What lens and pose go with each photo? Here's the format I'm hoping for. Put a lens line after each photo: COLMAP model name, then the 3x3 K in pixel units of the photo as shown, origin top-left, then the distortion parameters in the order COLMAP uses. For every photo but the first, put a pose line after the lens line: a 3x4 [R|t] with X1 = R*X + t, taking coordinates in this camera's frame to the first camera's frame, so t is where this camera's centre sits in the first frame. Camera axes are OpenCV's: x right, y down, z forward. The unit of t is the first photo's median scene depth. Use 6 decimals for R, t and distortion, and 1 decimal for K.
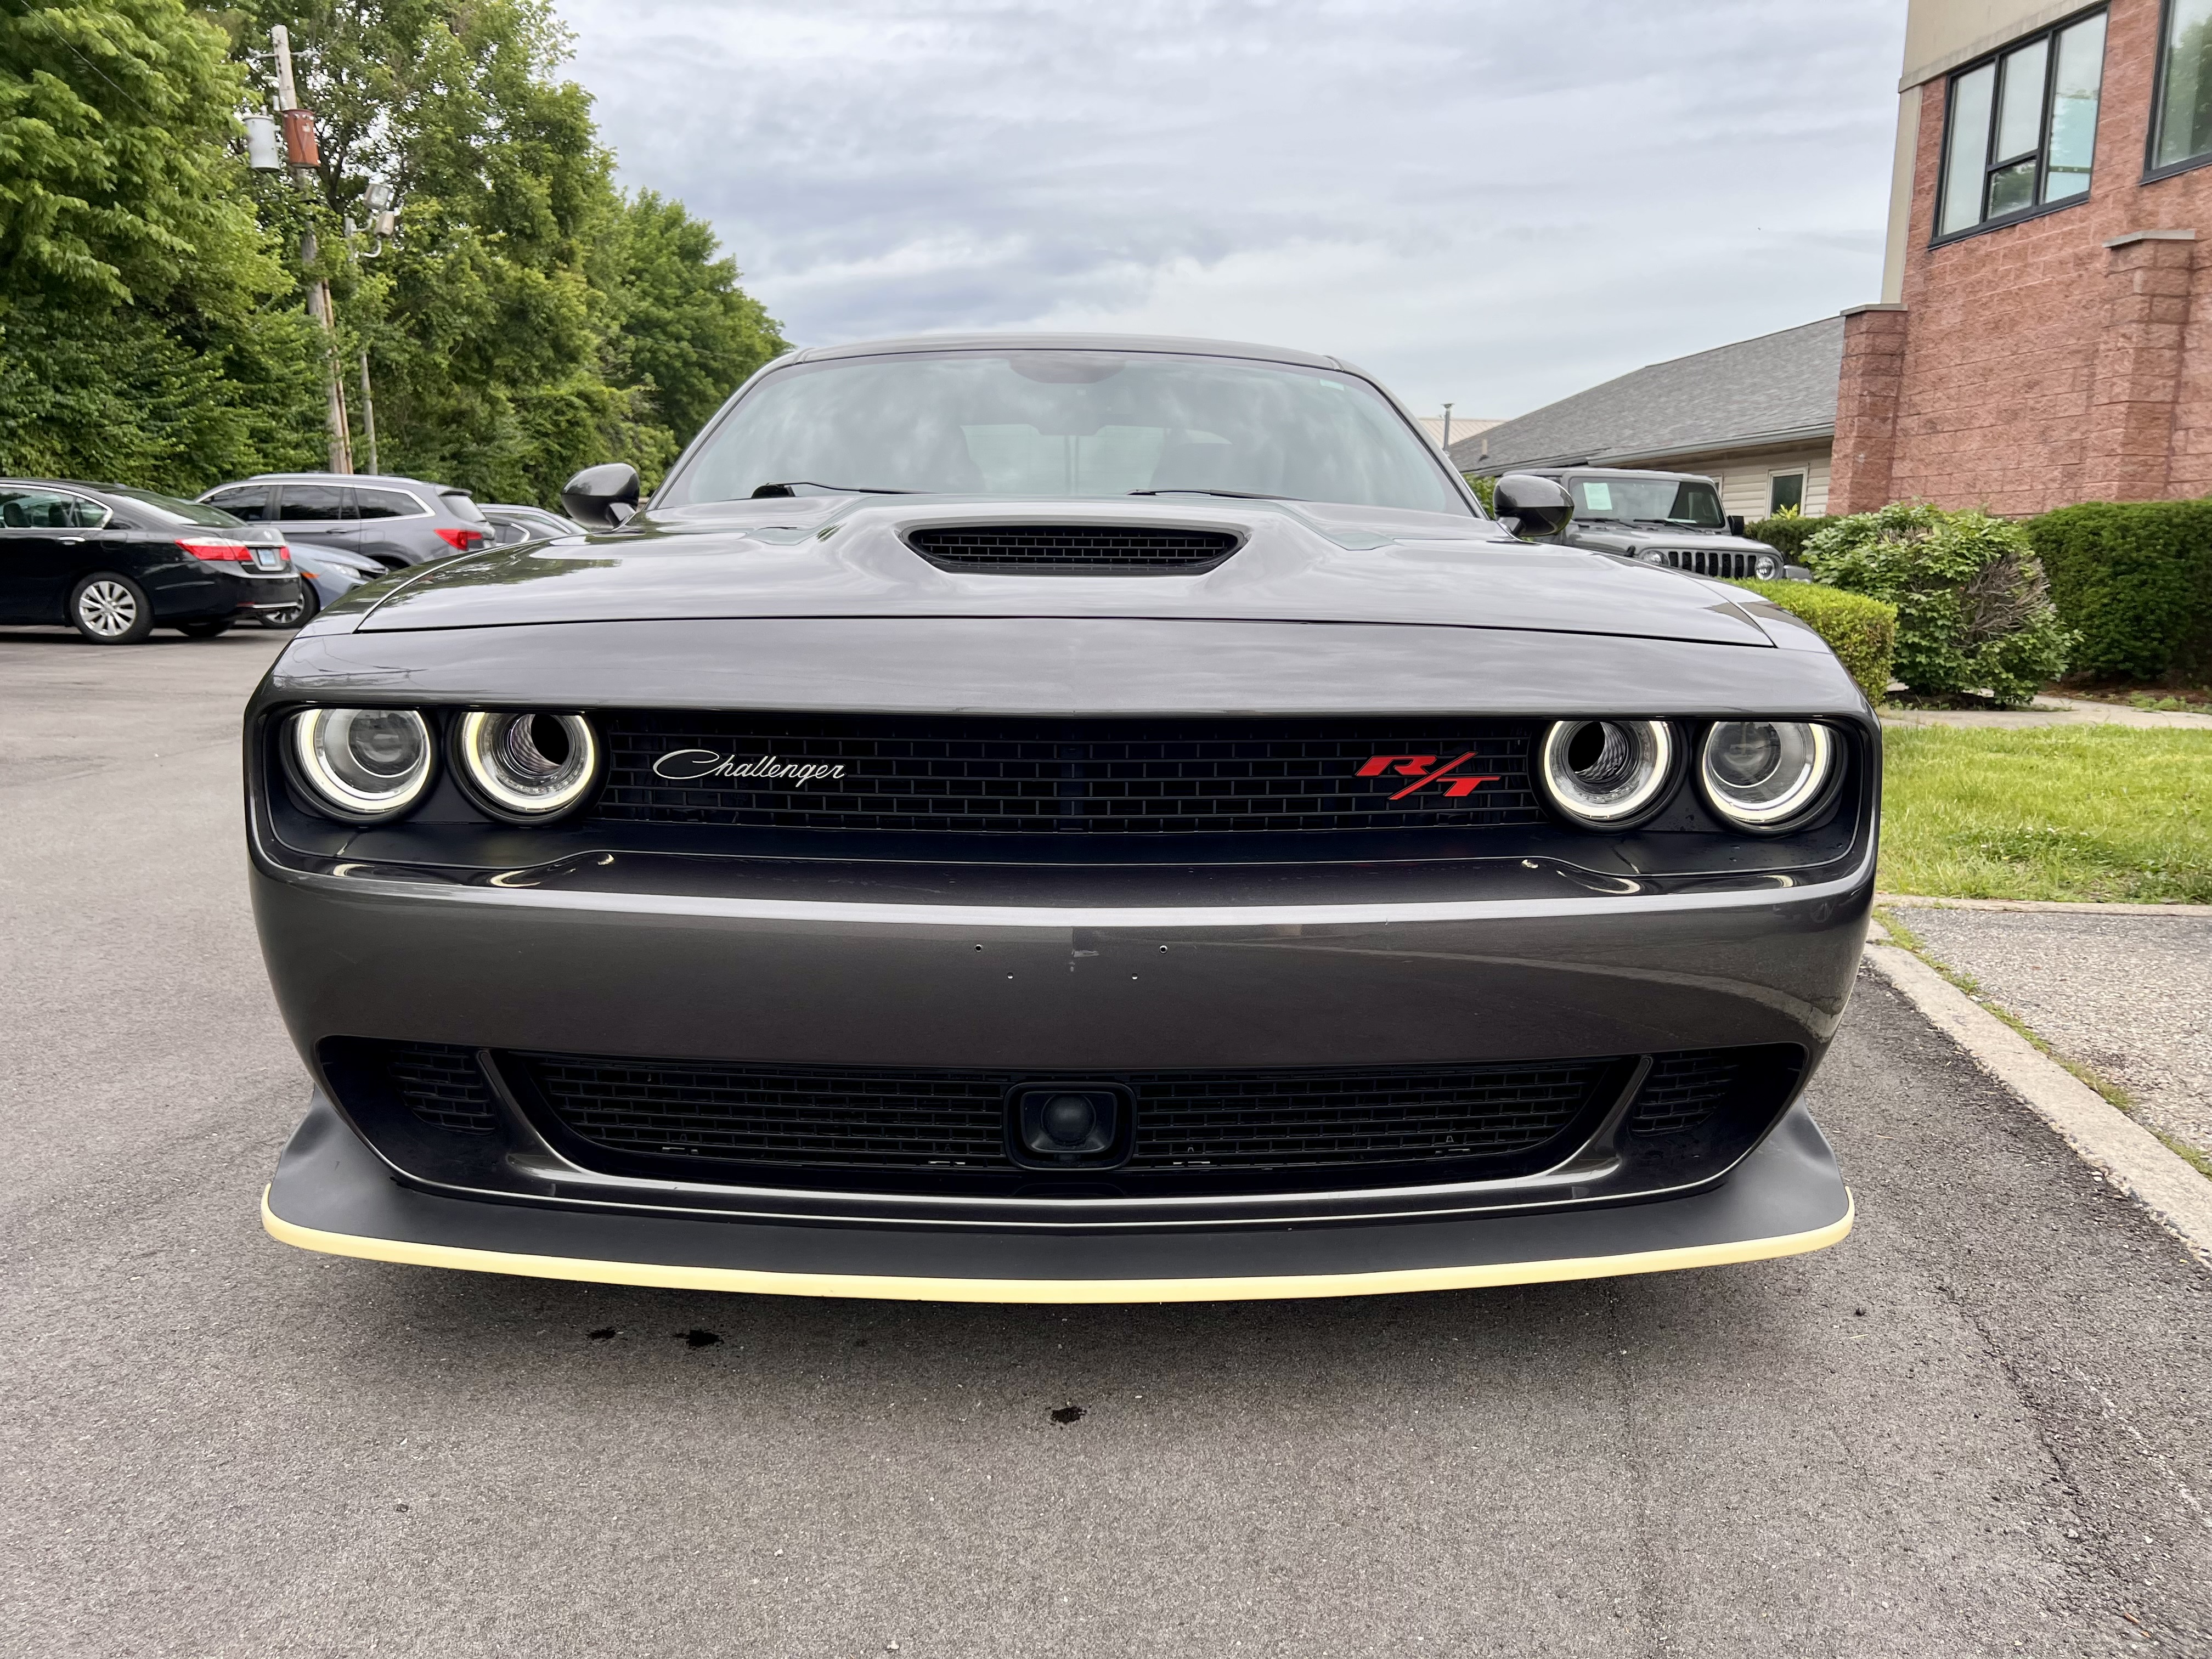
lens RADIAL K [[1685.3, 0, 1109.3], [0, 1685.3, 822.9], [0, 0, 1]] dist [0.029117, -0.052628]
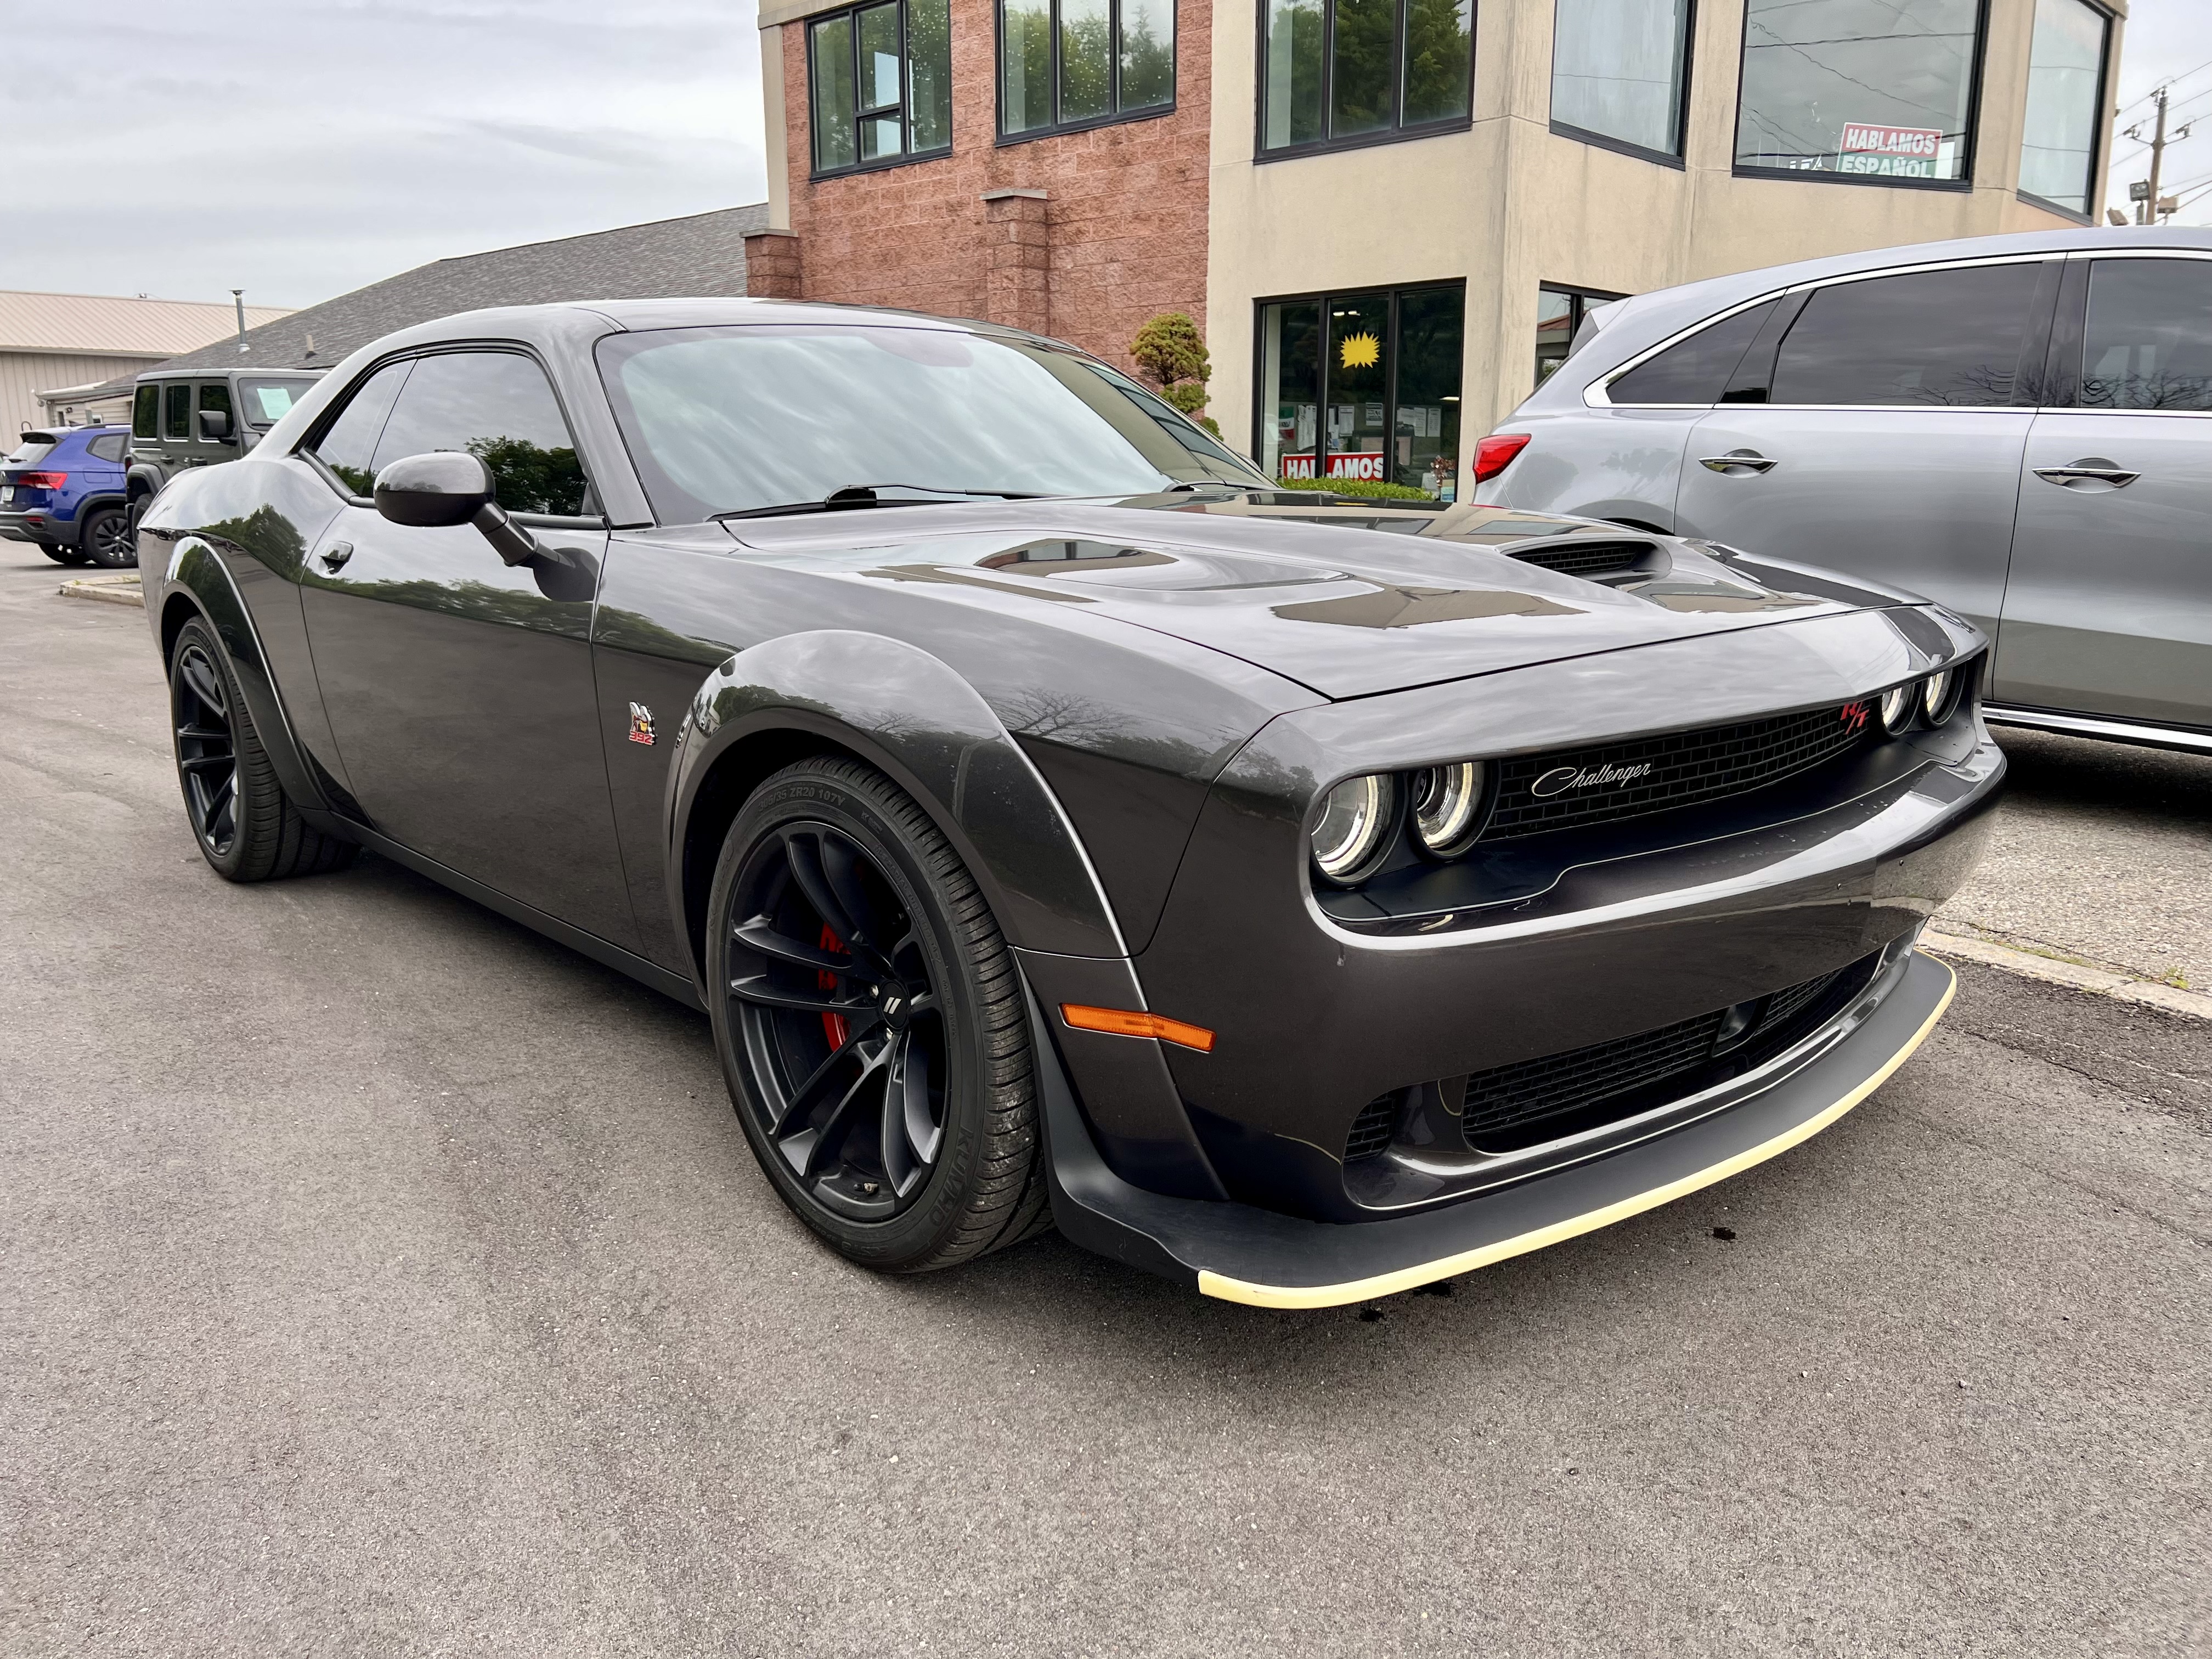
lens RADIAL K [[1685.3, 0, 1108.5], [0, 1685.3, 809.4], [0, 0, 1]] dist [0.029117, -0.052628]
pose [[0.751736, -0.149085, 0.642391, -0.121030], [0.114090, 0.988824, 0.095975, -0.015944], [-0.649520, 0.001143, 0.760344, 0.031352]]
